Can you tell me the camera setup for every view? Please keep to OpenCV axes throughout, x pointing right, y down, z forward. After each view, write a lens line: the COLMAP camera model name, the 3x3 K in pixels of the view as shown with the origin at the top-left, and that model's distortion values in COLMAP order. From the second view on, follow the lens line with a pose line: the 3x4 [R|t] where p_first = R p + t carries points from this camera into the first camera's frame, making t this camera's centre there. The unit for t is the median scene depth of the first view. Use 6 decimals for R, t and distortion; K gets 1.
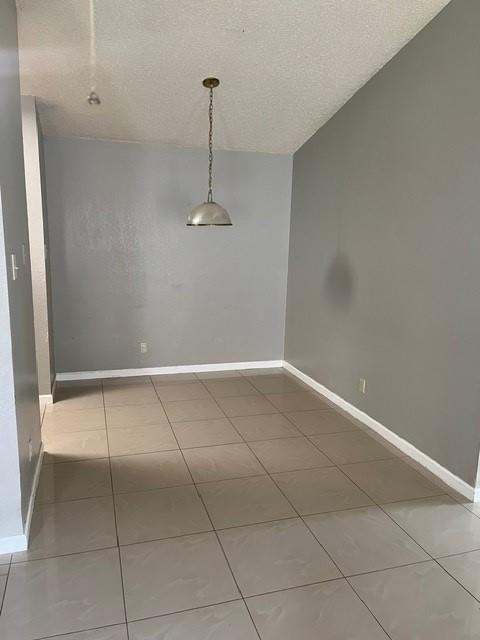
lens RADIAL K [[485.3, 0, 239.7], [0, 485.3, 320.8], [0, 0, 1]] dist [0.031687, -0.003347]
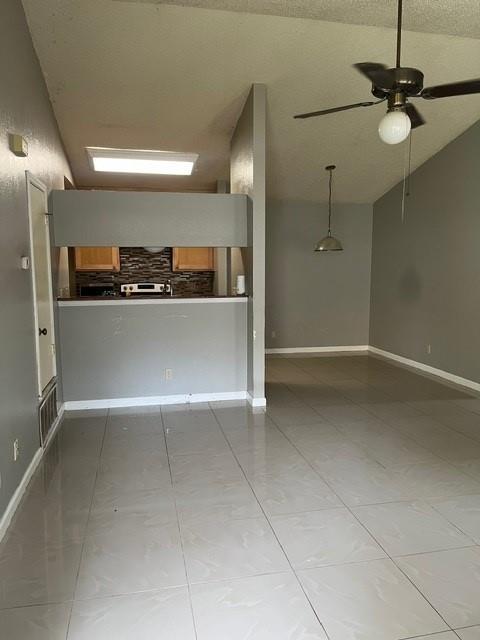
lens RADIAL K [[485.3, 0, 239.9], [0, 485.3, 322.0], [0, 0, 1]] dist [0.031687, -0.003347]
pose [[0.994800, -0.014601, -0.100795, -0.195424], [0.007624, 0.997569, -0.069261, 0.153521], [0.101561, 0.068132, 0.992493, -0.636540]]
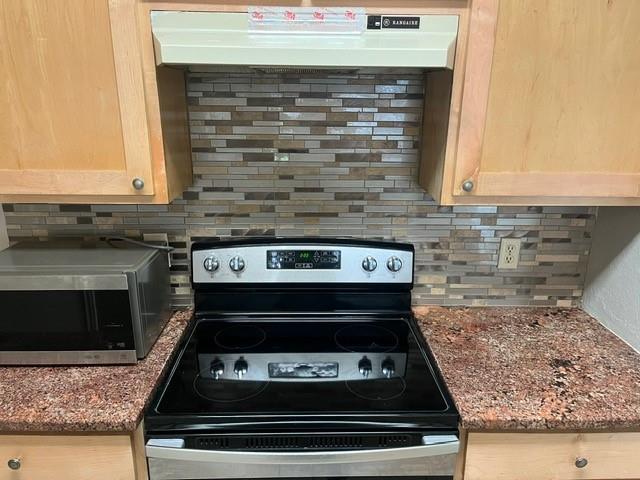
lens RADIAL K [[485.3, 0, 315.4], [0, 485.3, 241.3], [0, 0, 1]] dist [0.031687, -0.003347]
pose [[0.964304, 0.063937, -0.256964, -0.609672], [-0.039305, 0.994223, 0.099881, -0.159455], [0.261866, -0.086215, 0.961246, 0.725546]]
